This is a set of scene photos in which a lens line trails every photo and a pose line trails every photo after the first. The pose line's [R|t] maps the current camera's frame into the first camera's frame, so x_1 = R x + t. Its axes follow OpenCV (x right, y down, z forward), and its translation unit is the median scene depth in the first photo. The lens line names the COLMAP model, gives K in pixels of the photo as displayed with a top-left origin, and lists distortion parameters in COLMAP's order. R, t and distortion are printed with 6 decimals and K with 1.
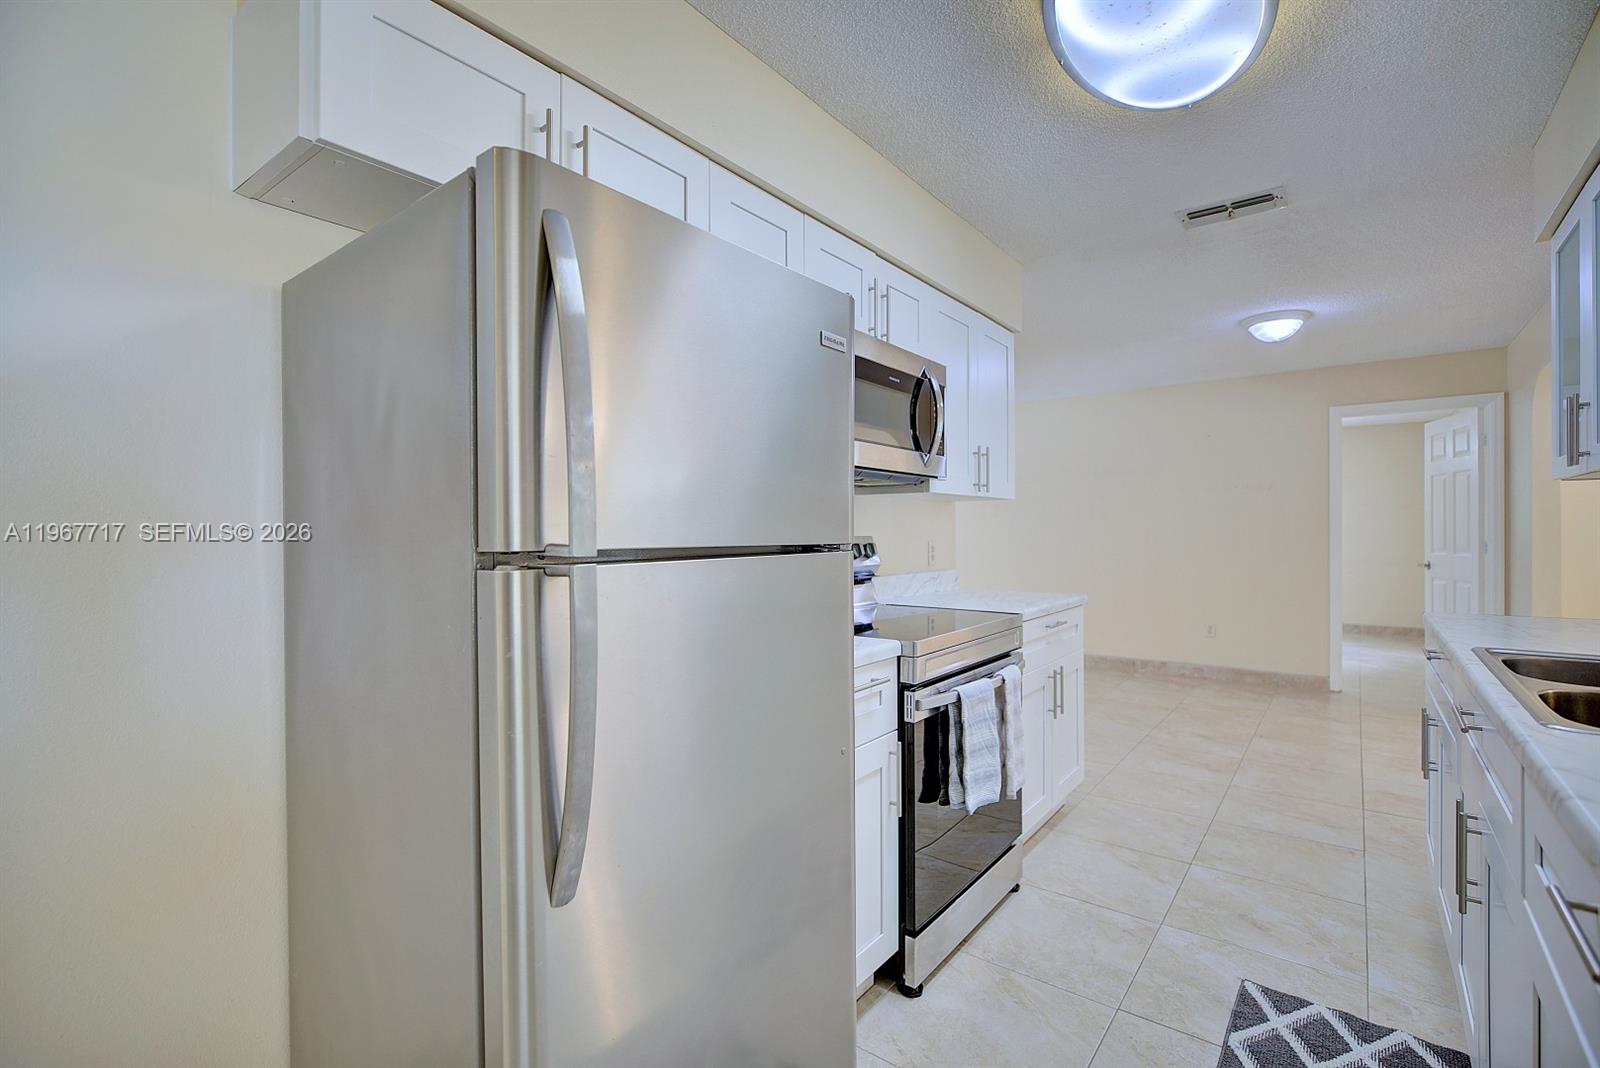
lens RADIAL K [[732.3, 0, 801.8], [0, 732.3, 534.2], [0, 0, 1]] dist [-0.007006, 0.000973]
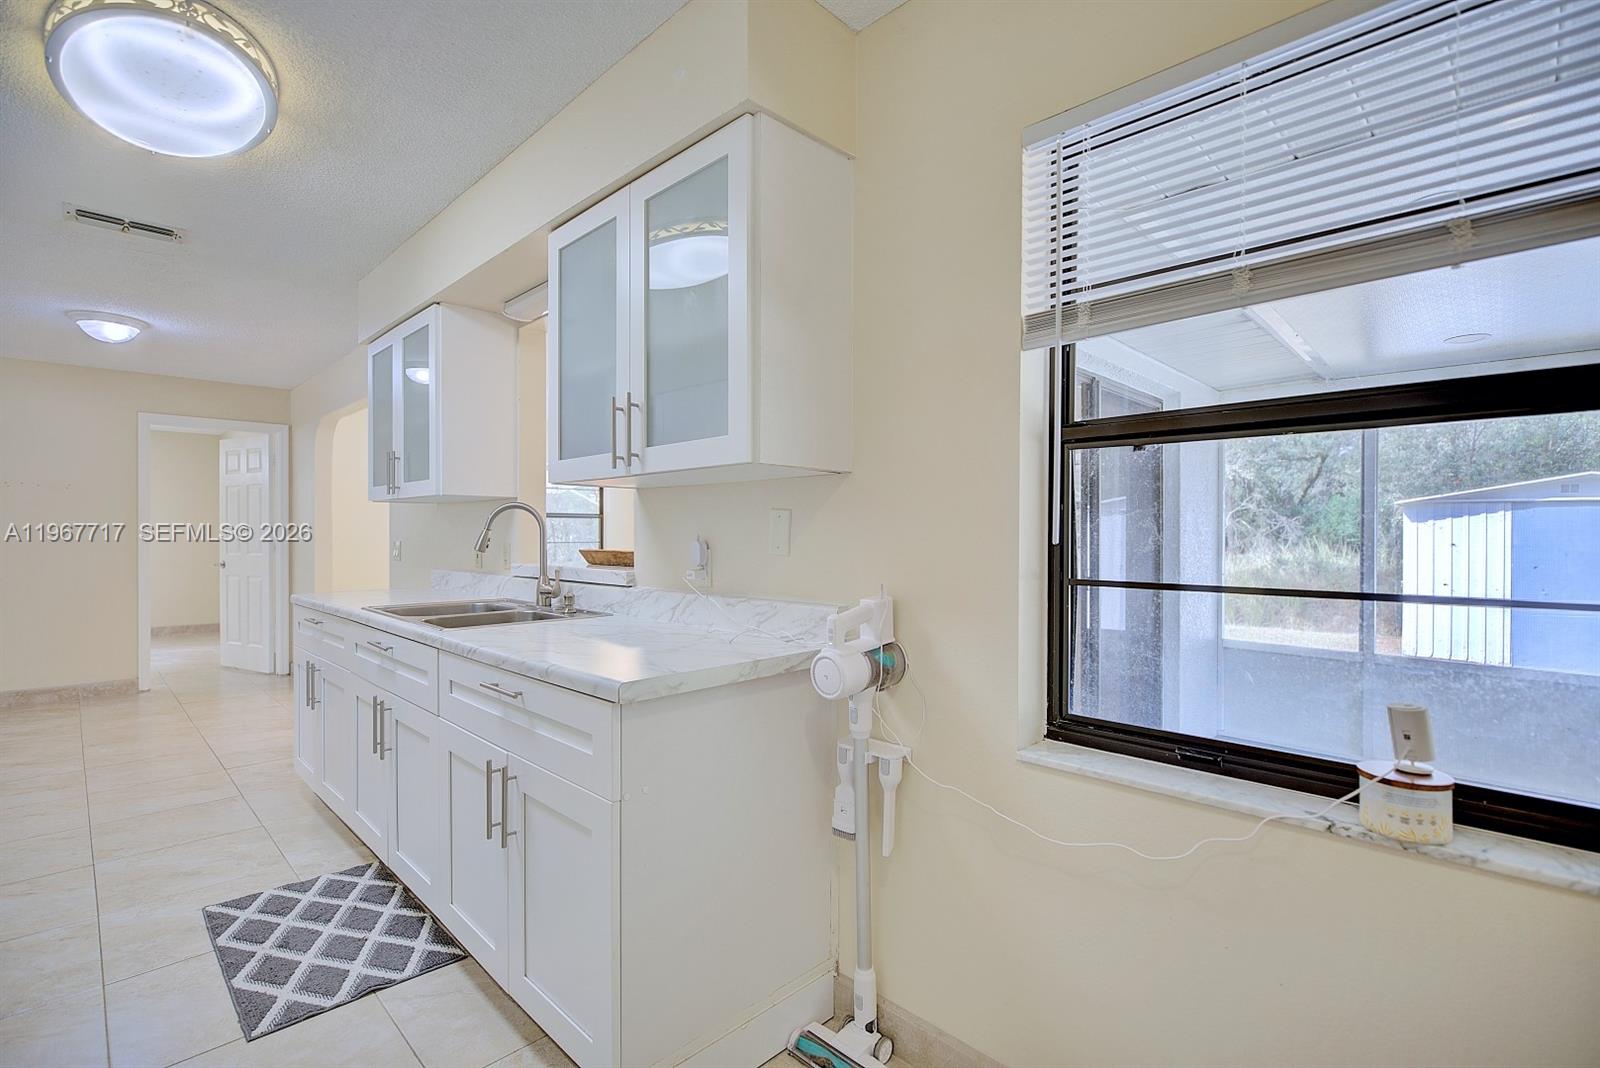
lens RADIAL K [[731.0, 0, 799.1], [0, 731.0, 537.8], [0, 0, 1]] dist [-0.000922, 0.000350]
pose [[0.132382, -0.000991, 0.991198, -0.290775], [0.001298, 0.999999, 0.000827, 0.002205], [-0.991198, 0.001177, 0.132383, -0.083599]]
